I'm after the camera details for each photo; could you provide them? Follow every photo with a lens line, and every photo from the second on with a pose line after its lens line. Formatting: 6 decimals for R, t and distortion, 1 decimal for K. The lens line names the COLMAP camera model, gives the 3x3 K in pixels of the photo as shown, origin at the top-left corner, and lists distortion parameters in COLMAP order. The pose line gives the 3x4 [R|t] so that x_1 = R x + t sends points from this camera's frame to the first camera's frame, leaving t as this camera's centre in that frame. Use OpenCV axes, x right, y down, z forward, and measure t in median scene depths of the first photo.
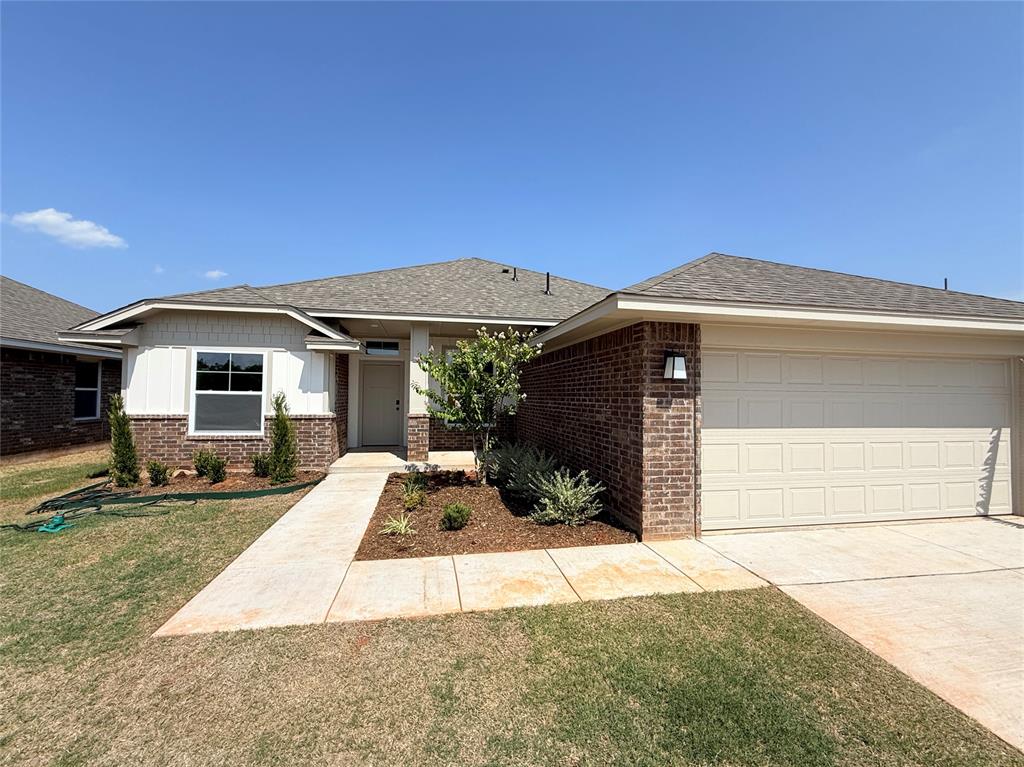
lens RADIAL K [[428.5, 0, 511.8], [0, 428.5, 381.1], [0, 0, 1]] dist [-0.002498, -0.000086]
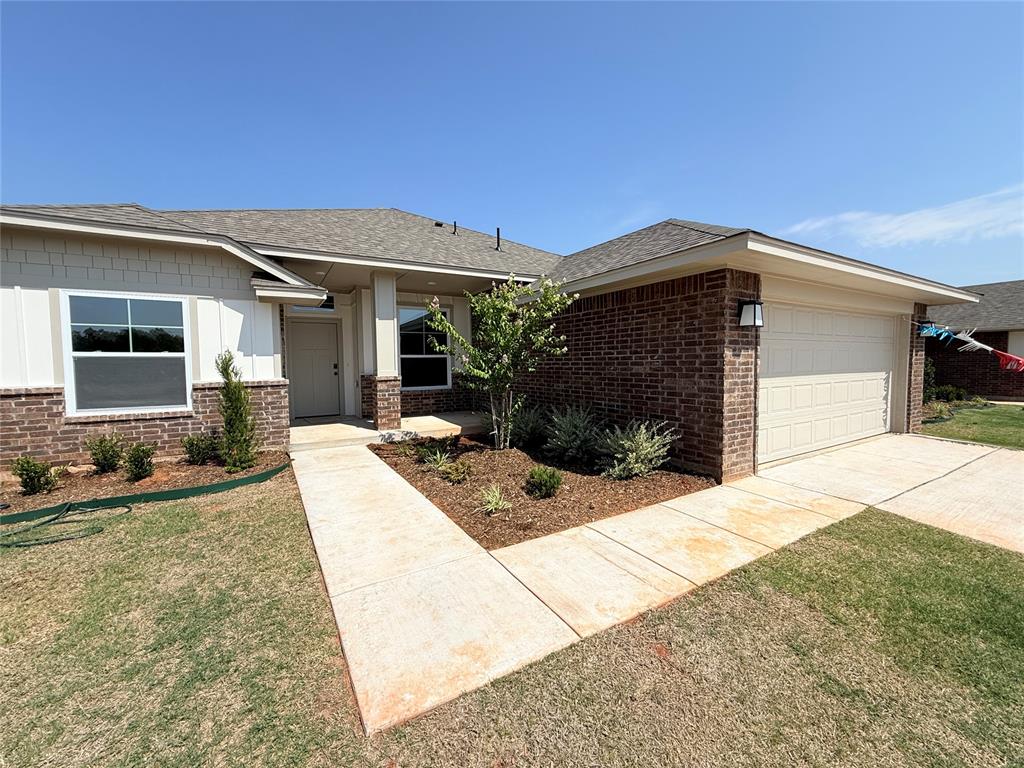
lens RADIAL K [[402.9, 0, 512.1], [0, 402.9, 380.9], [0, 0, 1]] dist [-0.003638, 0.001094]
pose [[0.944591, -0.037751, 0.326071, -0.362916], [0.011361, 0.996530, 0.082461, 0.029493], [-0.328053, -0.074187, 0.941742, 0.198776]]
